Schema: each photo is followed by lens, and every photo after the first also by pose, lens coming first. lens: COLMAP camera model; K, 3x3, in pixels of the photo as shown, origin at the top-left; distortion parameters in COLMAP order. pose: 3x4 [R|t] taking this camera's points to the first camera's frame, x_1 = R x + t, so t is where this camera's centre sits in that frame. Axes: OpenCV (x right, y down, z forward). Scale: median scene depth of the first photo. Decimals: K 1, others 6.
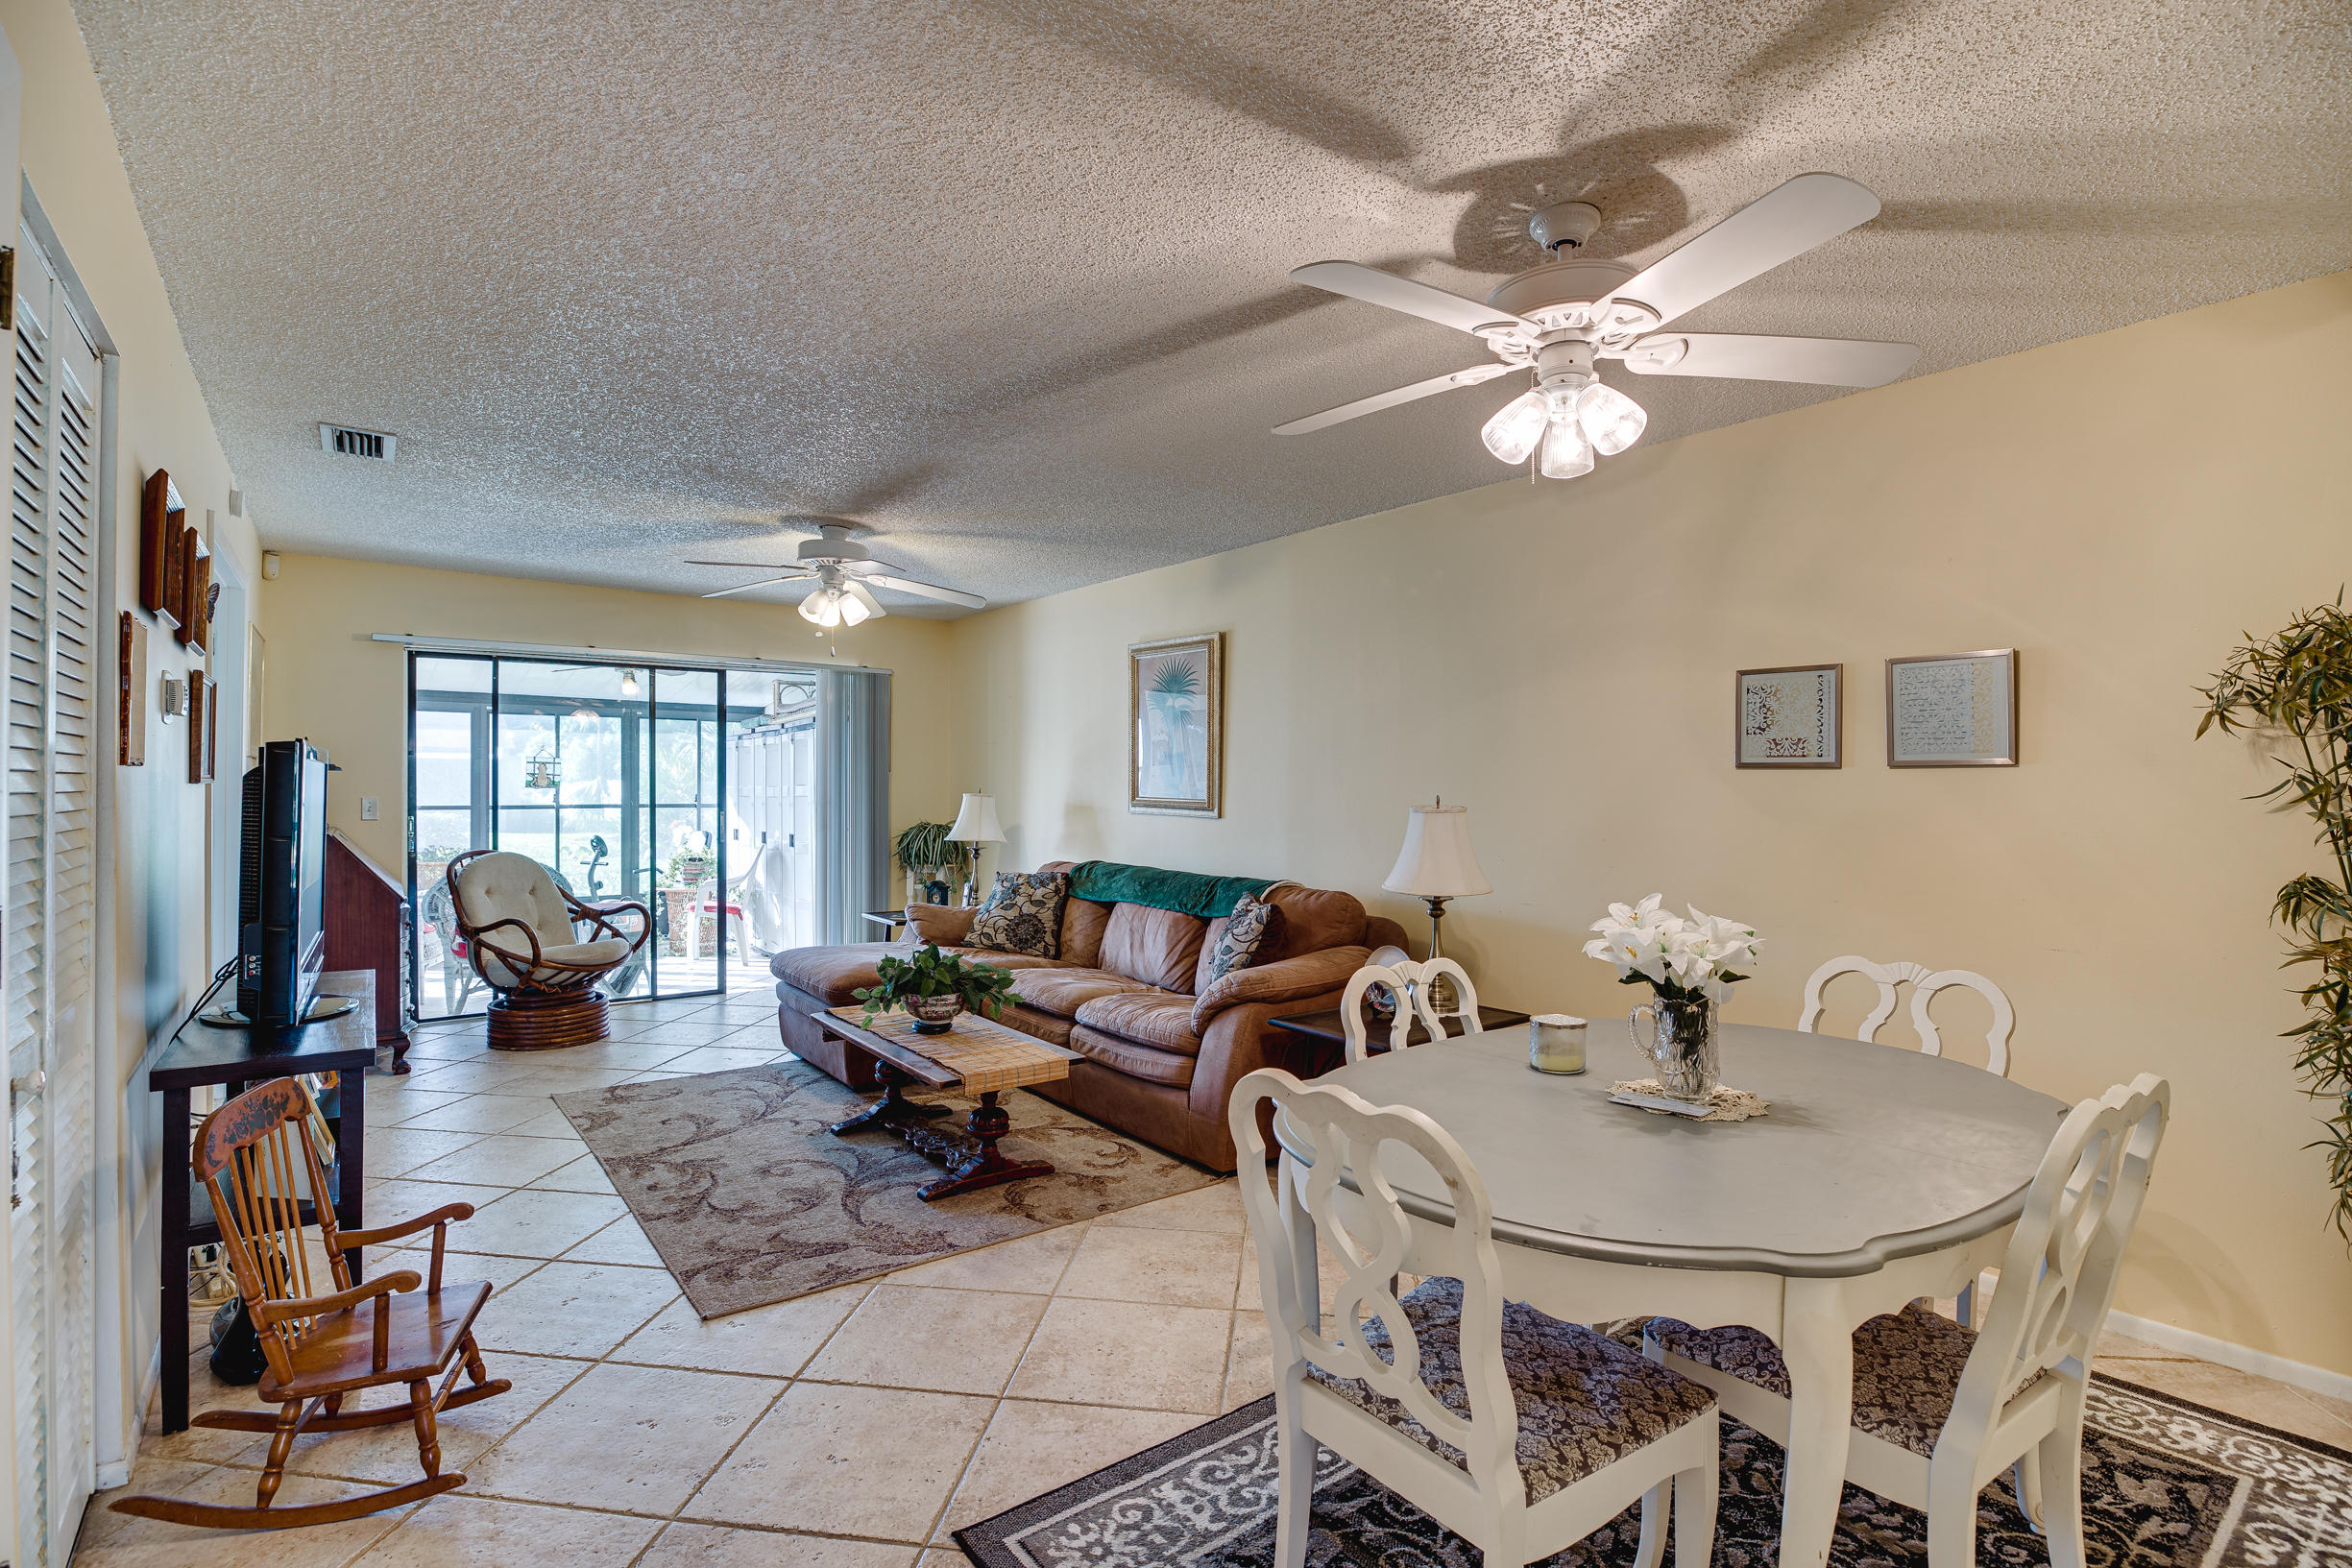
lens RADIAL K [[1096.7, 0, 1186.2], [0, 1096.7, 789.1], [0, 0, 1]] dist [-0.033868, 0.007362]
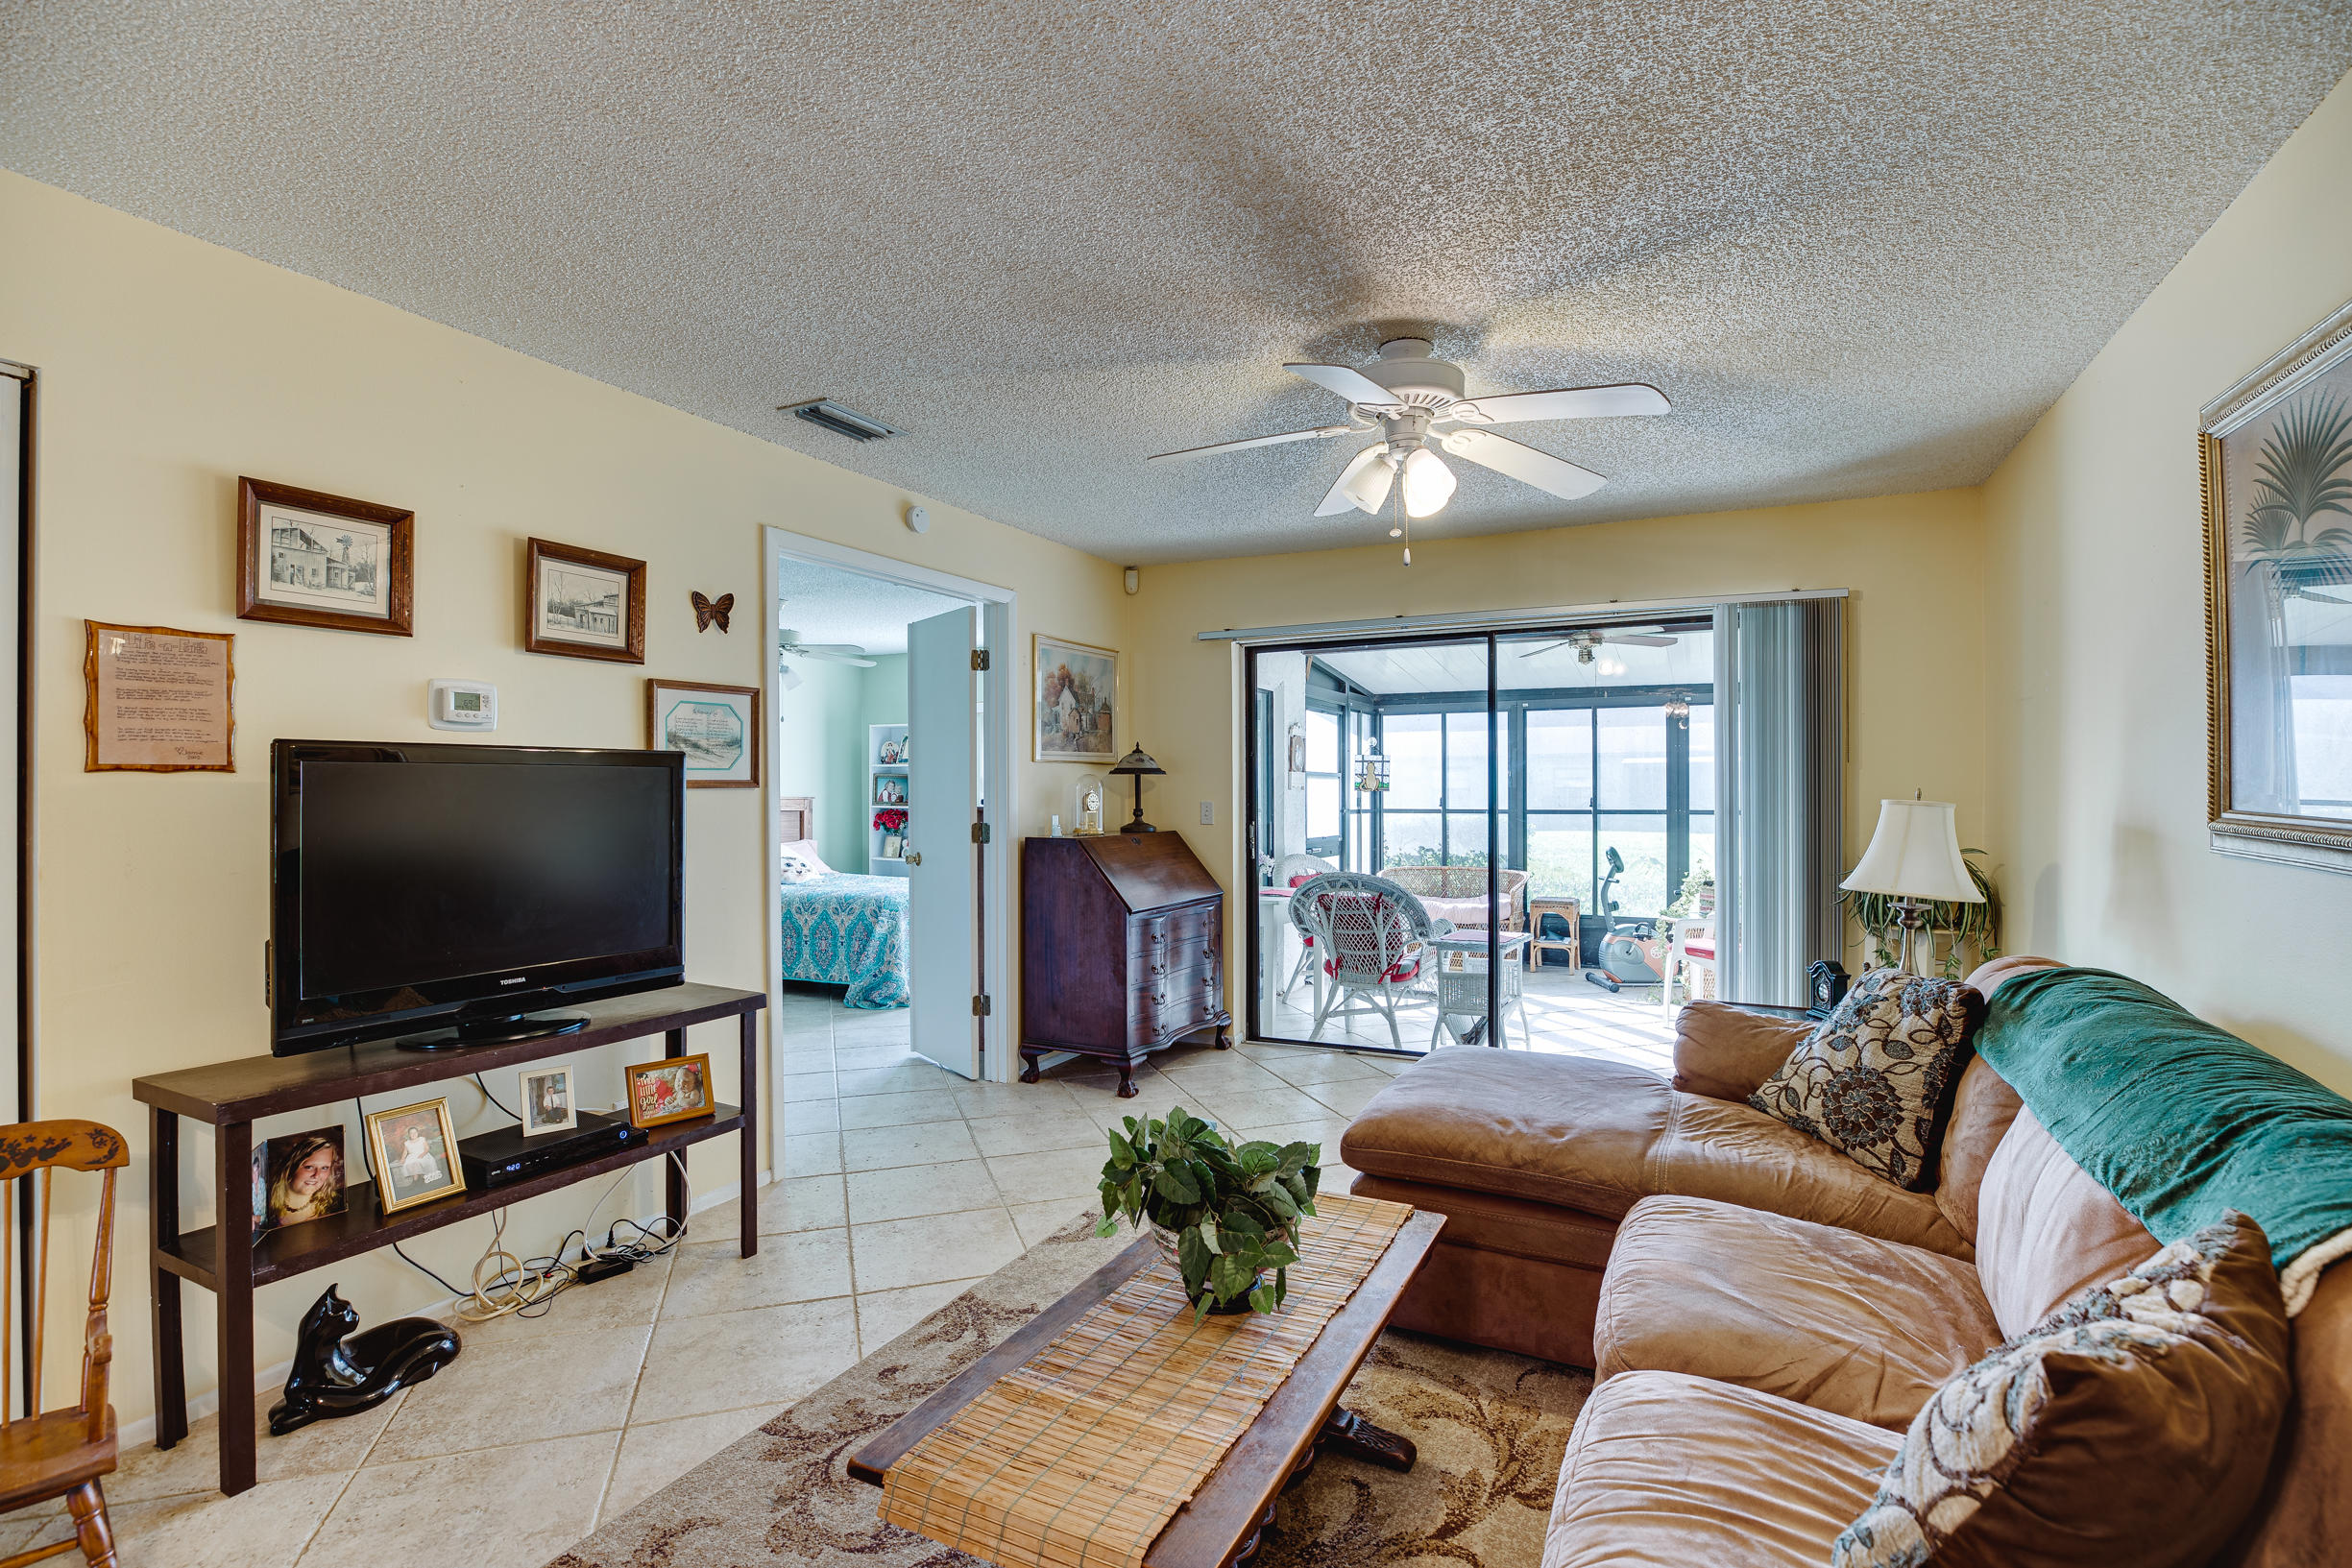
lens RADIAL K [[1096.7, 0, 1186.2], [0, 1096.7, 789.1], [0, 0, 1]] dist [-0.033868, 0.007362]
pose [[0.431031, -0.004808, -0.902324, 0.134996], [0.002146, 0.999988, -0.004303, 0.001014], [0.902335, -0.000082, 0.431036, 0.560651]]
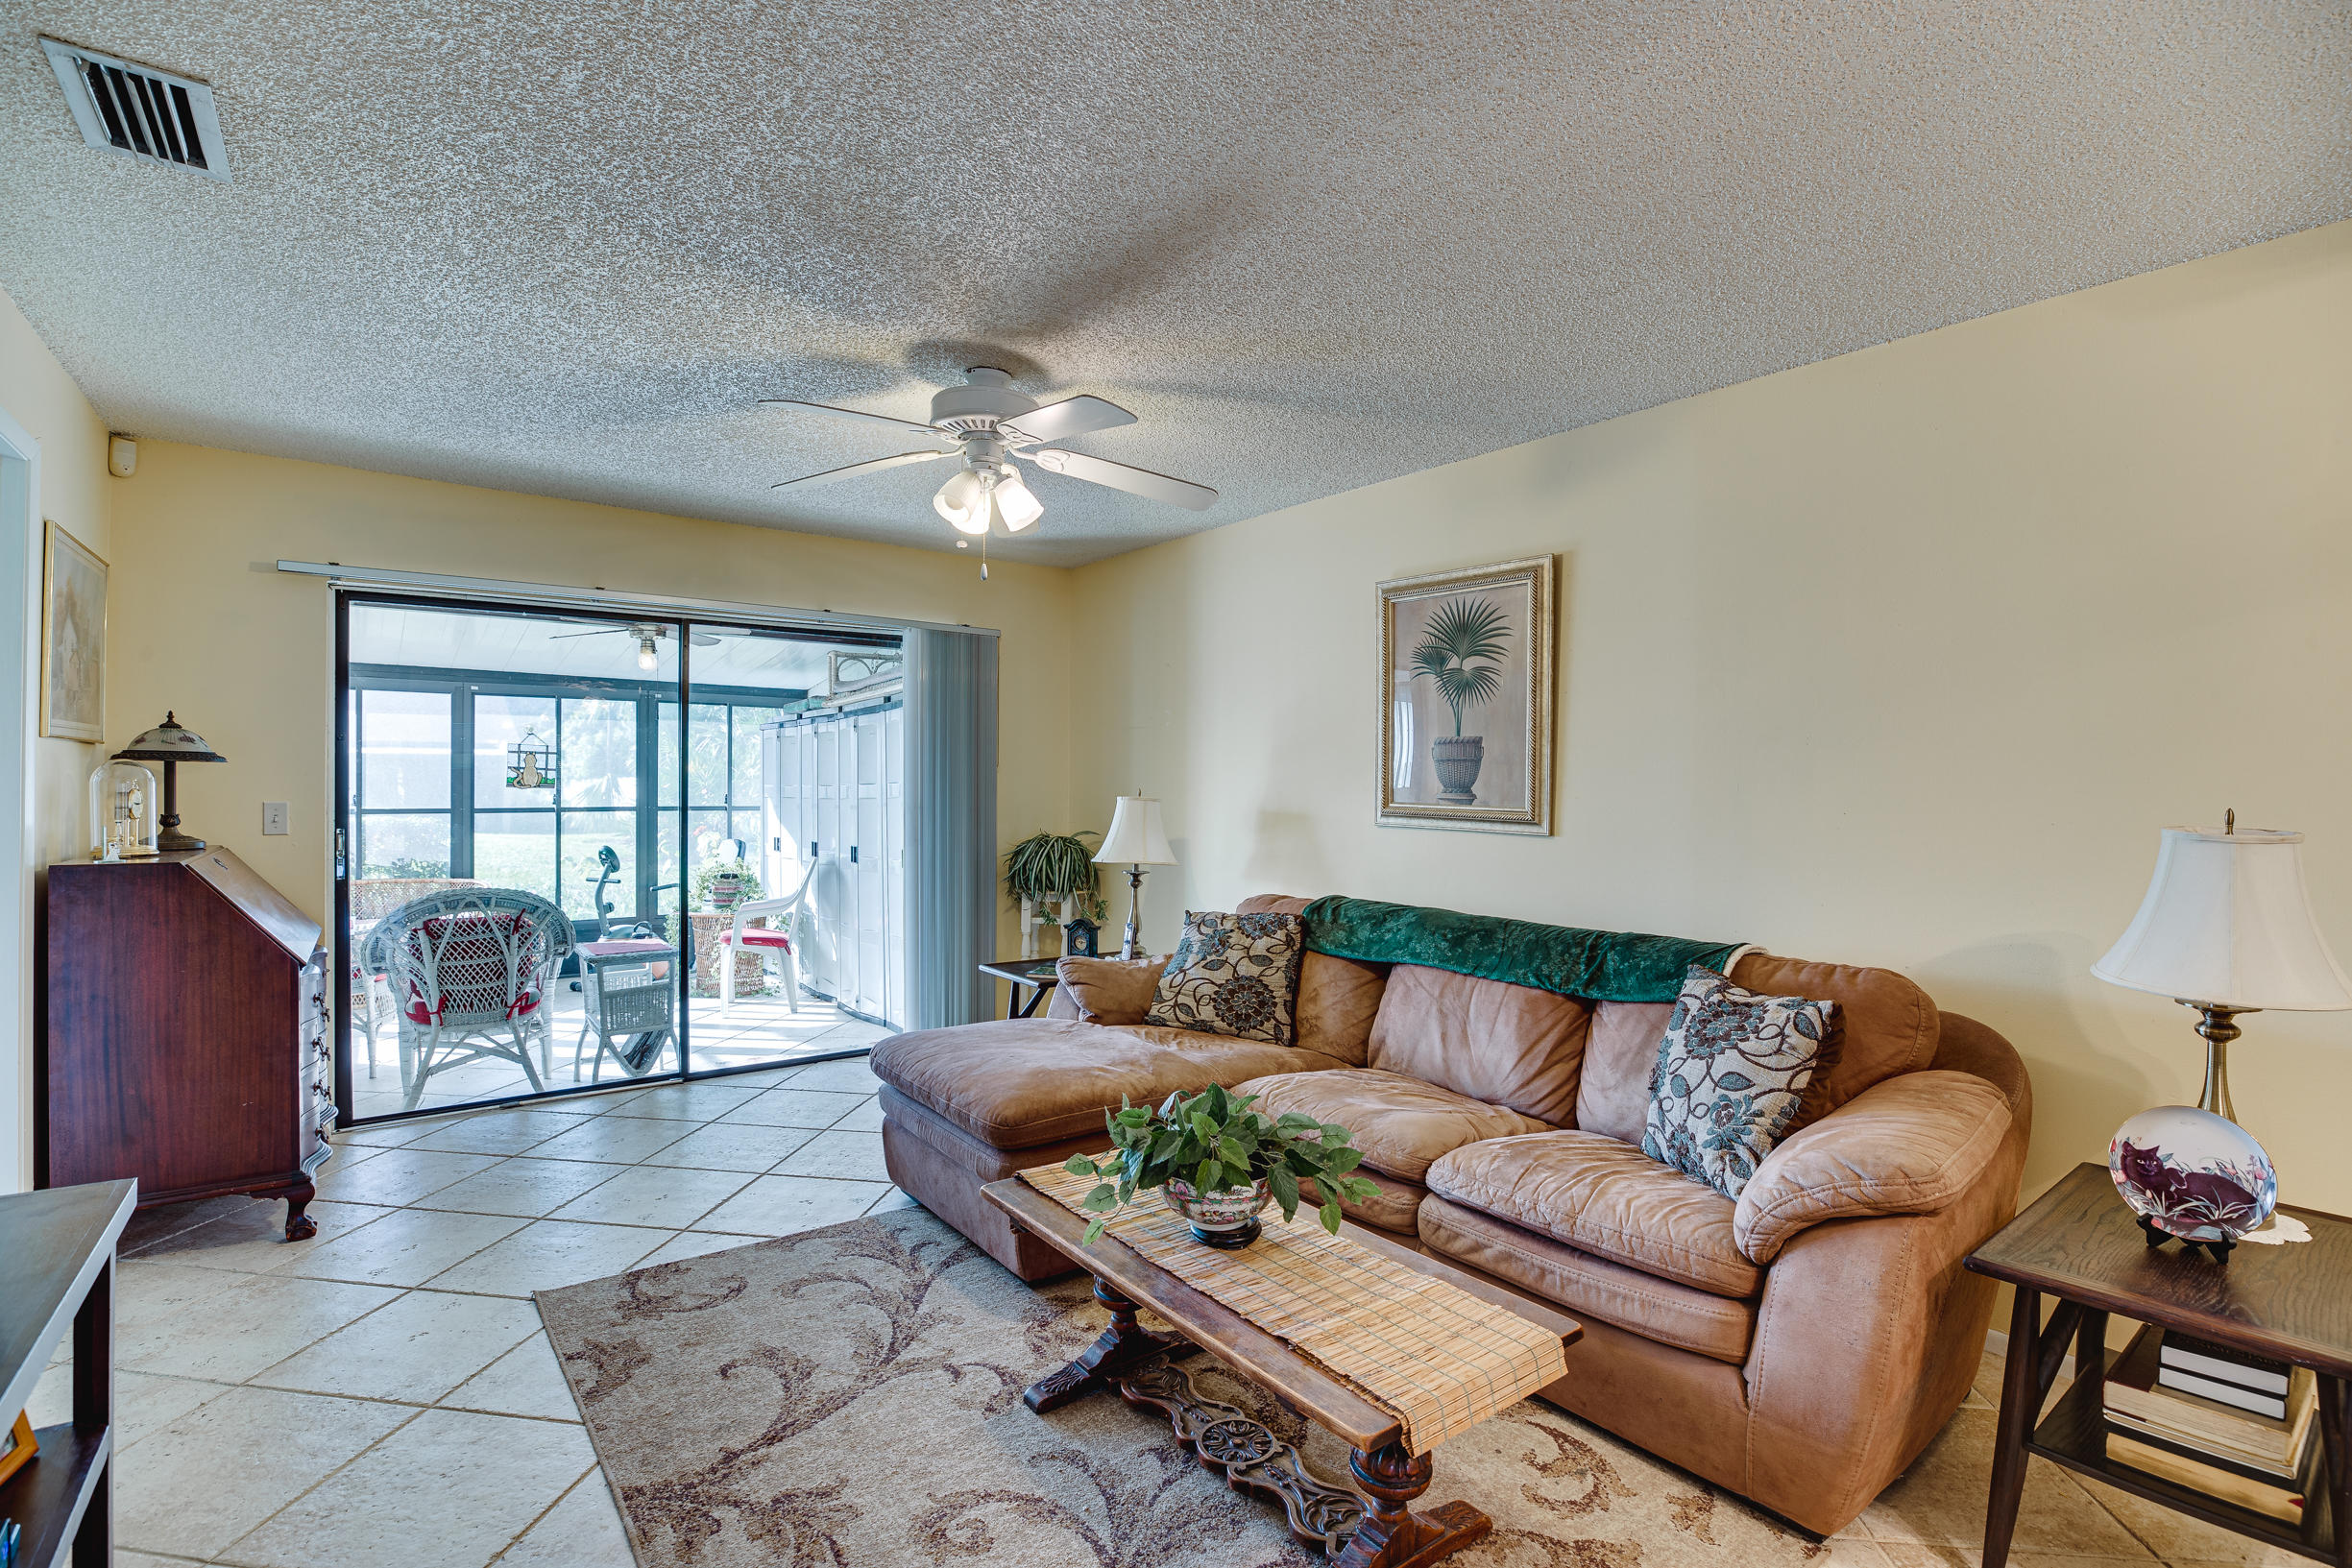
lens RADIAL K [[1096.7, 0, 1186.2], [0, 1096.7, 789.1], [0, 0, 1]] dist [-0.033868, 0.007362]
pose [[0.999975, 0.001844, -0.006895, -0.178449], [-0.001836, 0.999998, 0.001118, -0.001956], [0.006897, -0.001105, 0.999976, 0.328456]]
